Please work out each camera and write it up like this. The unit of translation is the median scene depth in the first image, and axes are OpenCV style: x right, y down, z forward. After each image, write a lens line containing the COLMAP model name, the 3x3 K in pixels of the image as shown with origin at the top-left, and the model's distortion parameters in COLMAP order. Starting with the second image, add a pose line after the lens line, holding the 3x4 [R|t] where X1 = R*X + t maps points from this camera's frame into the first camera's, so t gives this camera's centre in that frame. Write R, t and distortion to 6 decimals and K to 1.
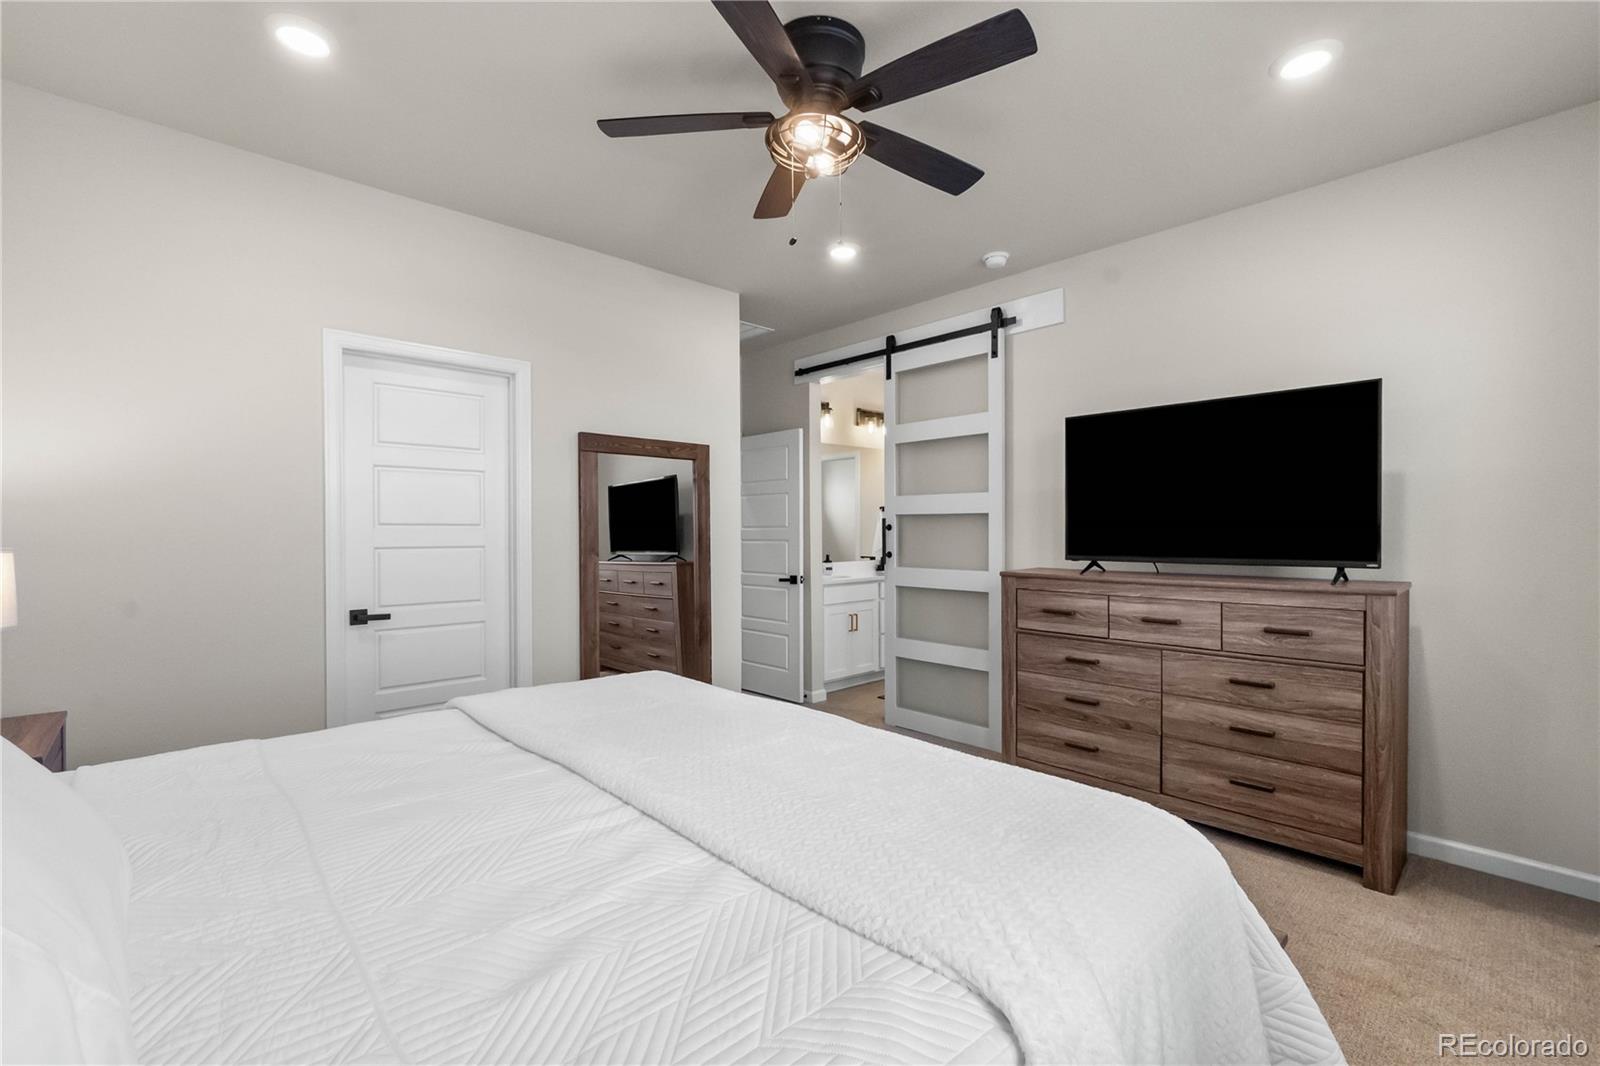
lens RADIAL K [[708.0, 0, 803.4], [0, 708.0, 537.8], [0, 0, 1]] dist [0.004900, 0.001318]
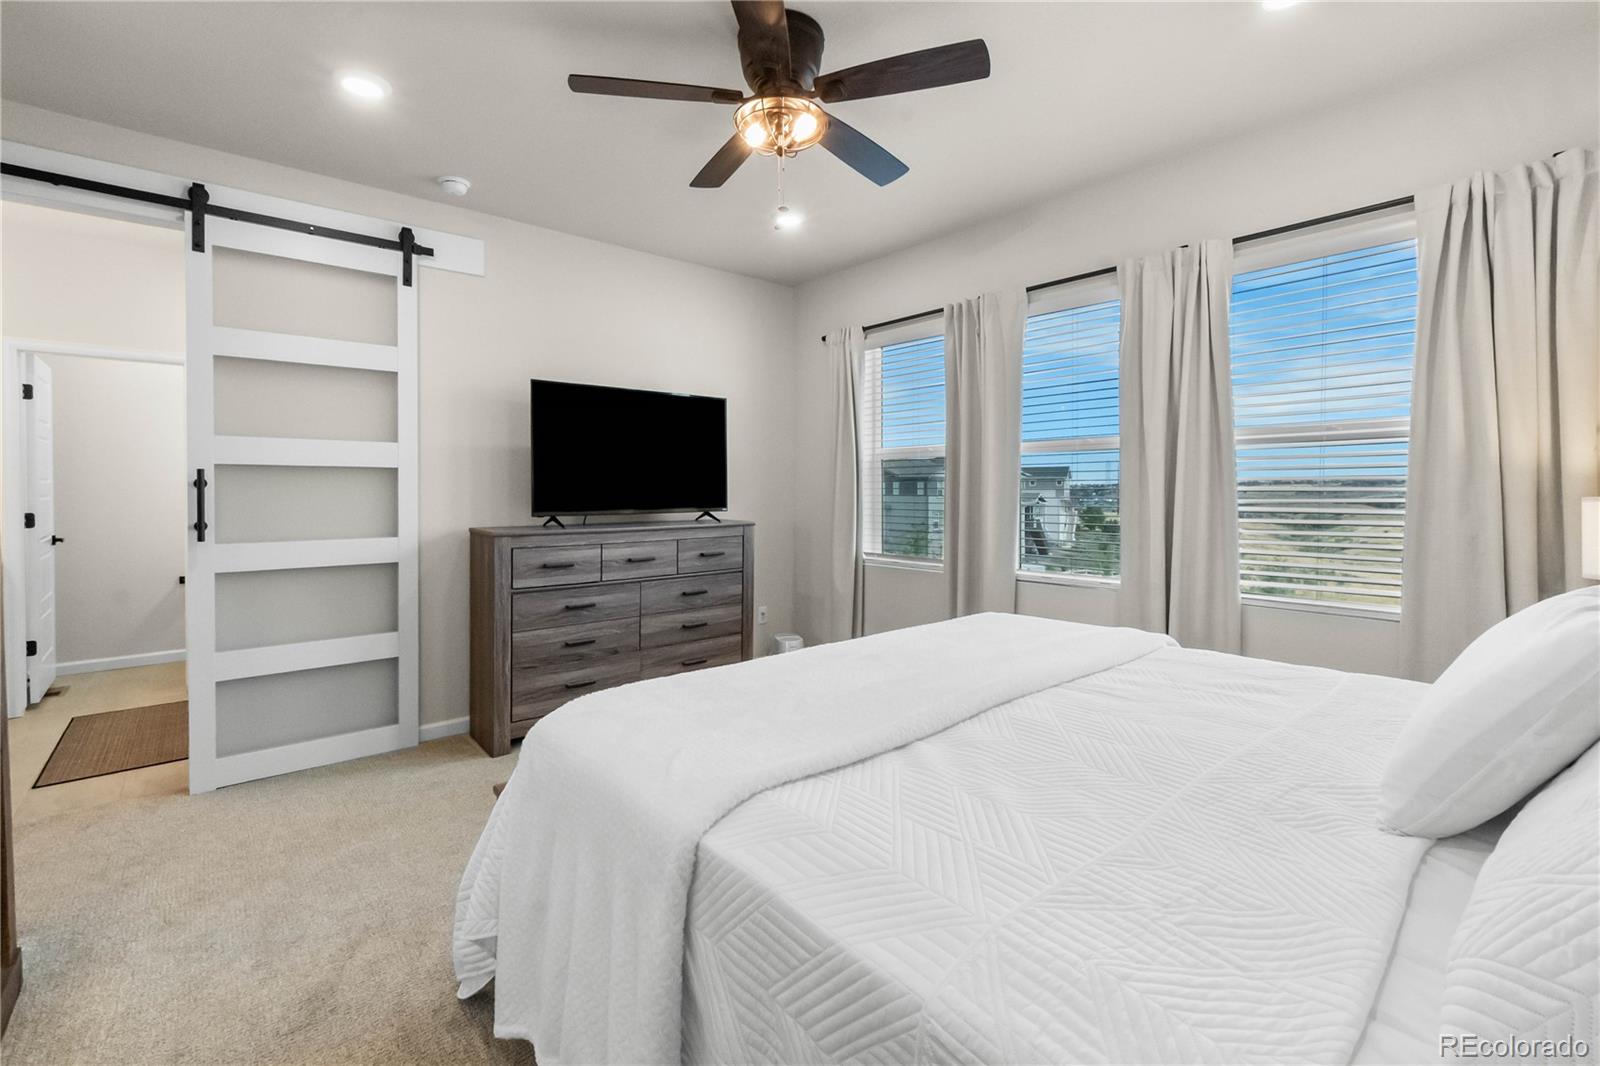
lens RADIAL K [[708.0, 0, 789.3], [0, 708.0, 496.9], [0, 0, 1]] dist [0.004900, 0.001318]
pose [[0.055456, -0.008389, 0.998426, -0.696413], [0.012829, 0.999888, 0.007688, -0.000905], [-0.998379, 0.012383, 0.055558, 0.617452]]
